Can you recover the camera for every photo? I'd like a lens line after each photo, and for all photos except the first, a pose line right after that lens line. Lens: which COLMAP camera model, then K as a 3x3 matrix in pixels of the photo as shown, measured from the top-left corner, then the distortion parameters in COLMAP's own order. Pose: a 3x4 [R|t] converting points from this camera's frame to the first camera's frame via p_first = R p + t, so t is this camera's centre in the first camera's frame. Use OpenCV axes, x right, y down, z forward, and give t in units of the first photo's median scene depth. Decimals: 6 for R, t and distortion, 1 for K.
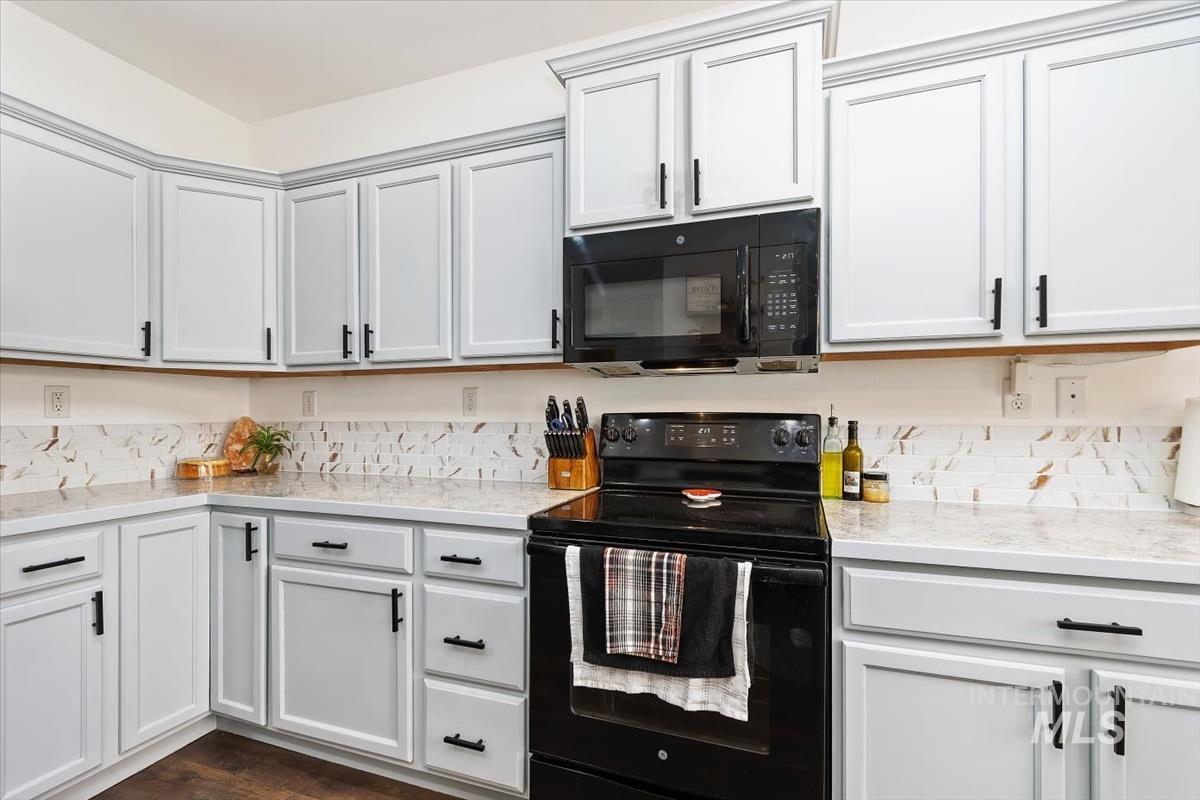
lens RADIAL K [[548.4, 0, 600.0], [0, 548.4, 400.0], [0, 0, 1]] dist [0.000976, 0.000110]
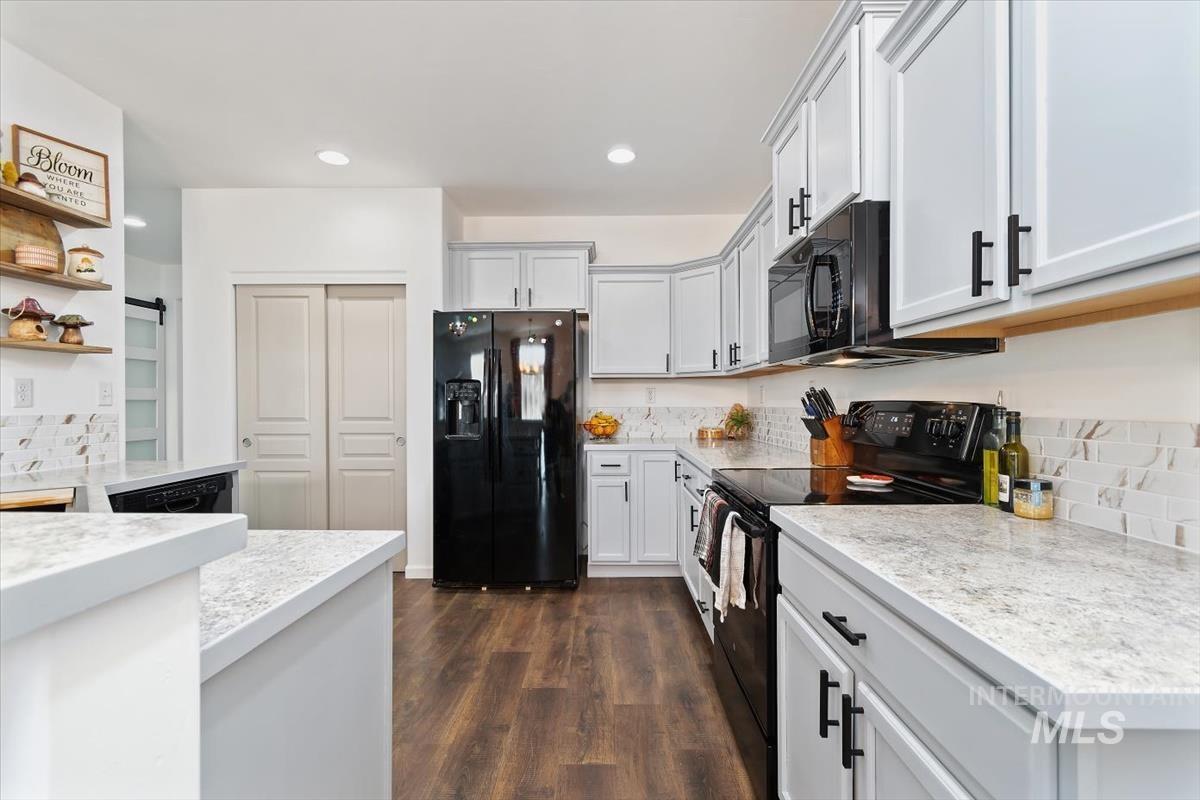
lens RADIAL K [[532.9, 0, 603.8], [0, 532.9, 404.3], [0, 0, 1]] dist [0.001972, -0.000213]
pose [[0.331940, 0.005431, -0.943285, 0.985699], [0.026038, 0.999550, 0.014918, 0.000566], [0.942941, -0.029513, 0.331649, 0.187559]]
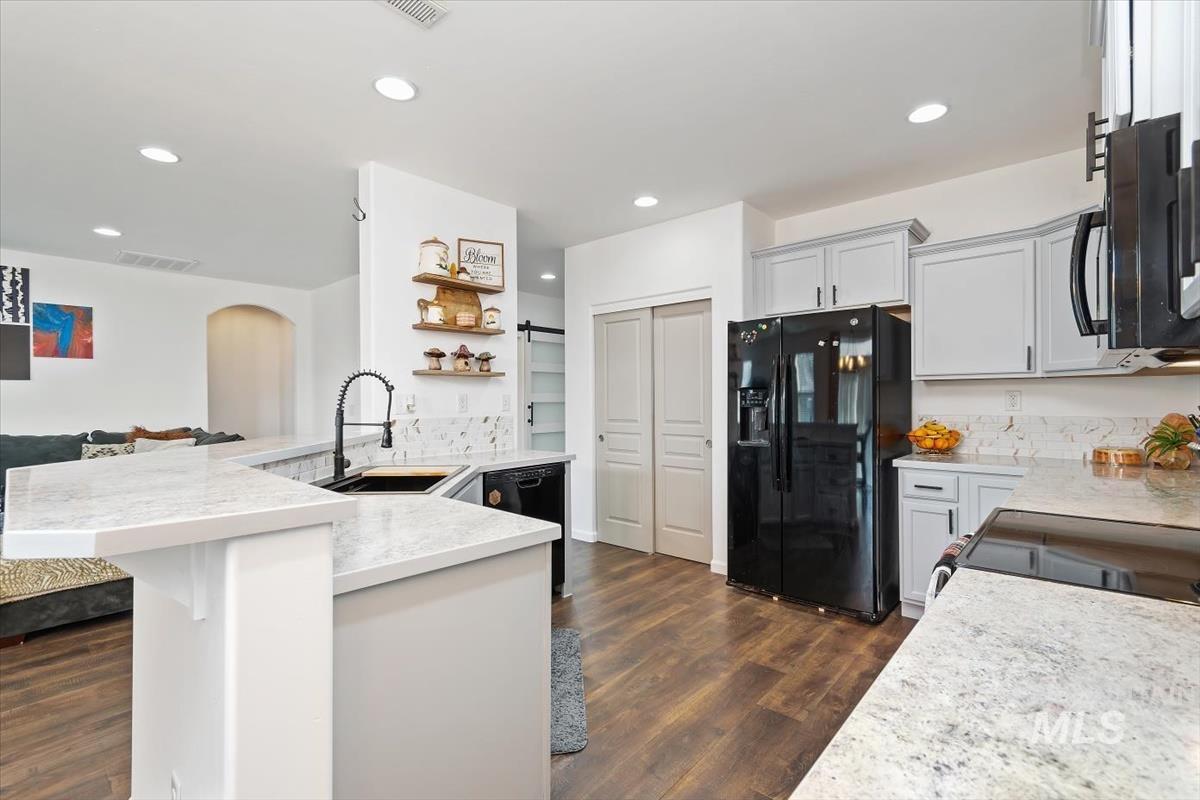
lens RADIAL K [[538.1, 0, 596.9], [0, 538.1, 399.7], [0, 0, 1]] dist [0.003617, 0.000014]
pose [[-0.377700, 0.003899, -0.925920, 1.041019], [0.028399, 0.999569, -0.007375, -0.027365], [0.925492, -0.029081, -0.377648, 0.548976]]
